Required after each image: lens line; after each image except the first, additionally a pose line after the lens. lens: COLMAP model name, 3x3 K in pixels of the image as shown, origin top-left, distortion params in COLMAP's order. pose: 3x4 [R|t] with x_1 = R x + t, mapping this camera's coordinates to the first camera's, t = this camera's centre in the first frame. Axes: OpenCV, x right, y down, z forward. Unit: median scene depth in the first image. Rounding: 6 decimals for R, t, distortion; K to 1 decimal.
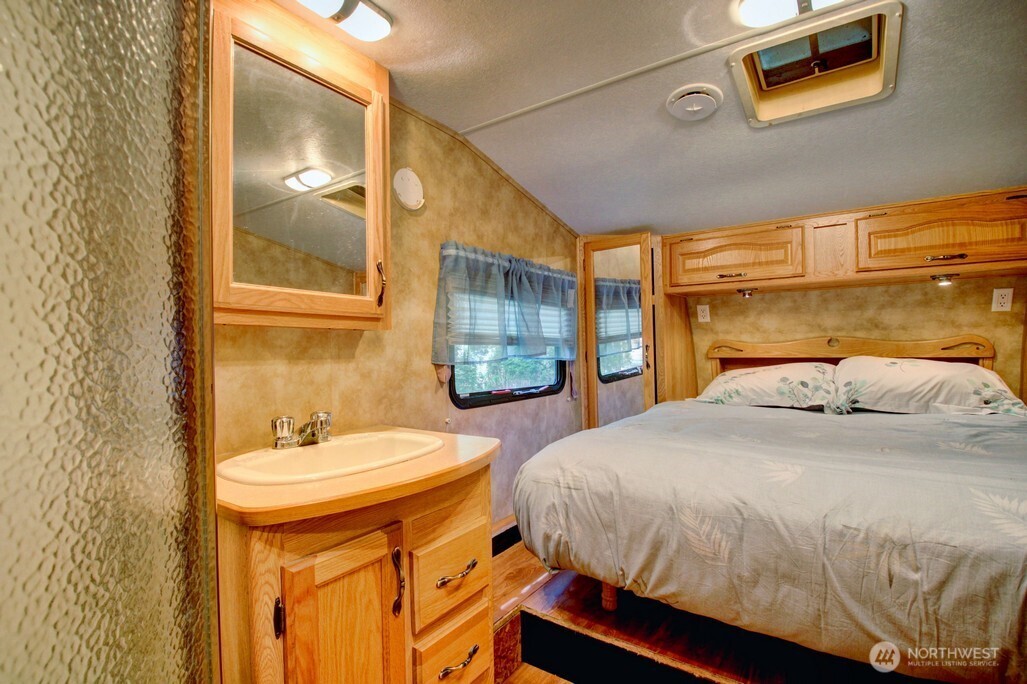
lens RADIAL K [[496.7, 0, 514.6], [0, 496.7, 348.1], [0, 0, 1]] dist [-0.021637, -0.000463]
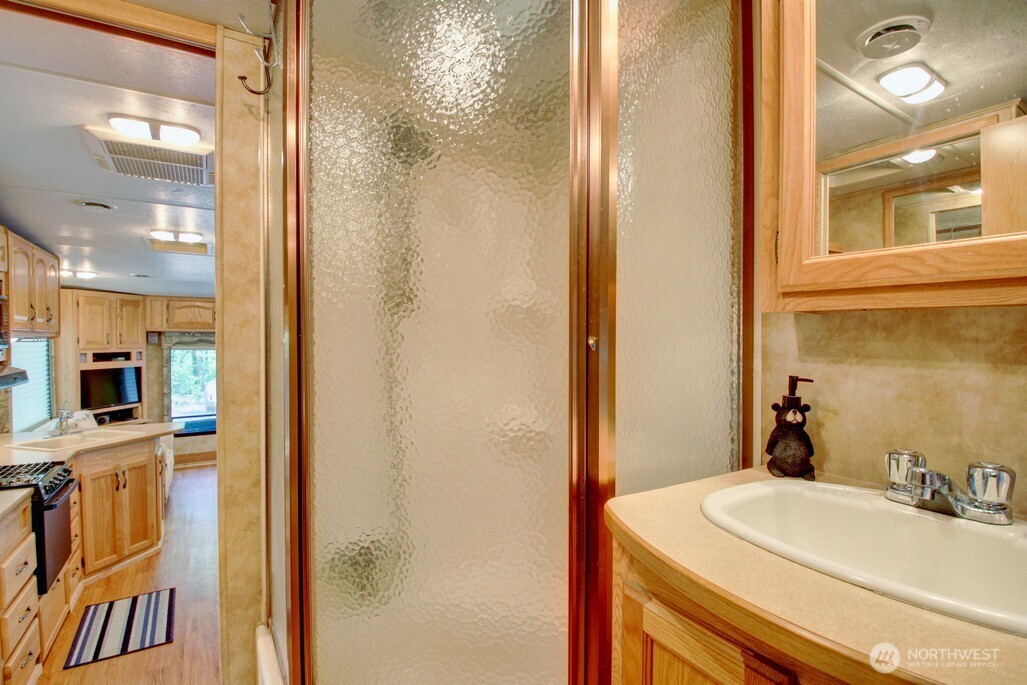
lens RADIAL K [[479.9, 0, 504.9], [0, 479.9, 347.7], [0, 0, 1]] dist [0.000127, -0.015677]
pose [[-0.400096, 0.028638, -0.916026, 0.278299], [0.003224, 0.999549, 0.029842, -0.012834], [0.916467, 0.008987, -0.400008, 0.750422]]
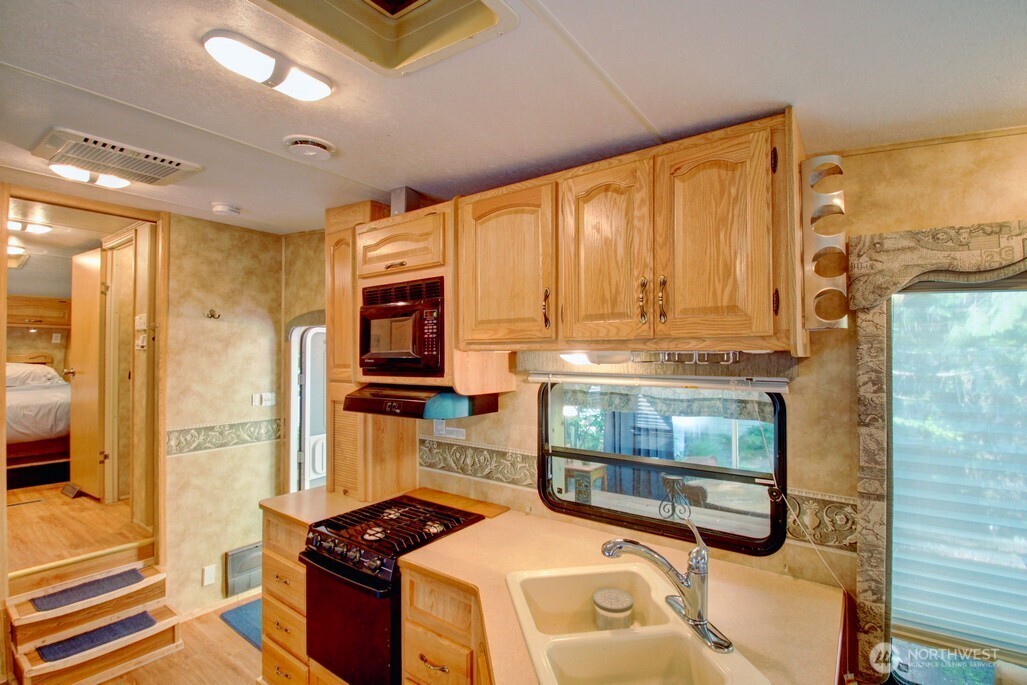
lens RADIAL K [[479.9, 0, 504.9], [0, 479.9, 347.7], [0, 0, 1]] dist [0.000127, -0.015677]
pose [[0.038971, 0.028086, 0.998846, -2.408023], [-0.000892, 0.999605, -0.028072, 0.021757], [-0.999240, 0.000203, 0.038981, -2.519681]]
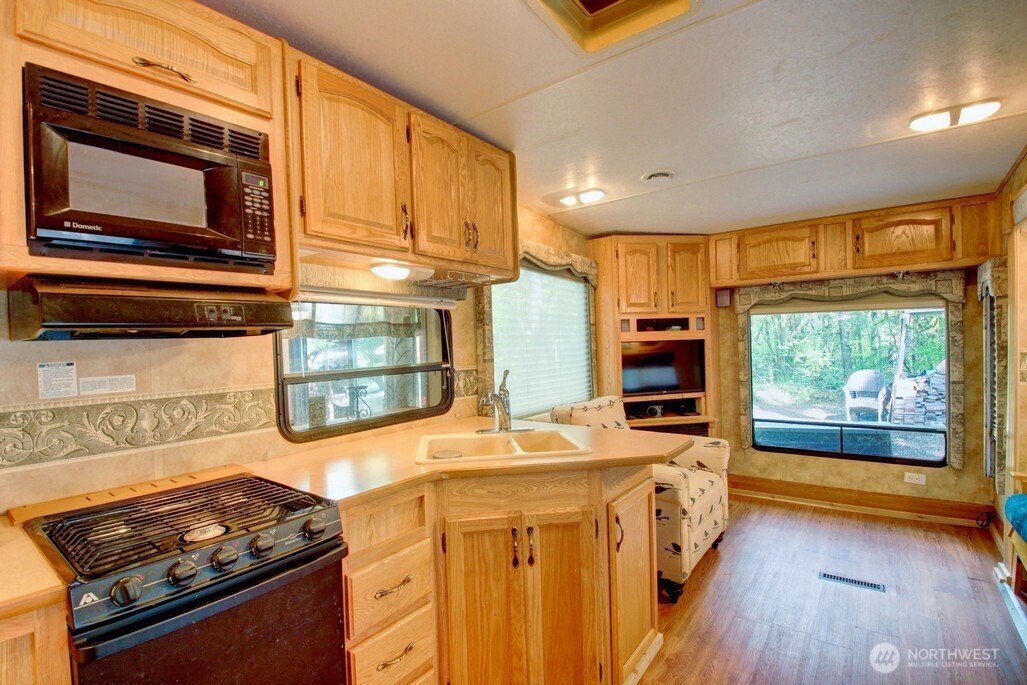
lens RADIAL K [[478.7, 0, 504.0], [0, 478.7, 347.0], [0, 0, 1]] dist [0.003865, -0.015131]
pose [[-0.997470, 0.043494, 0.056228, -1.408941], [0.043850, 0.999025, 0.005125, 0.273755], [-0.055950, 0.007577, -0.998405, -1.094295]]
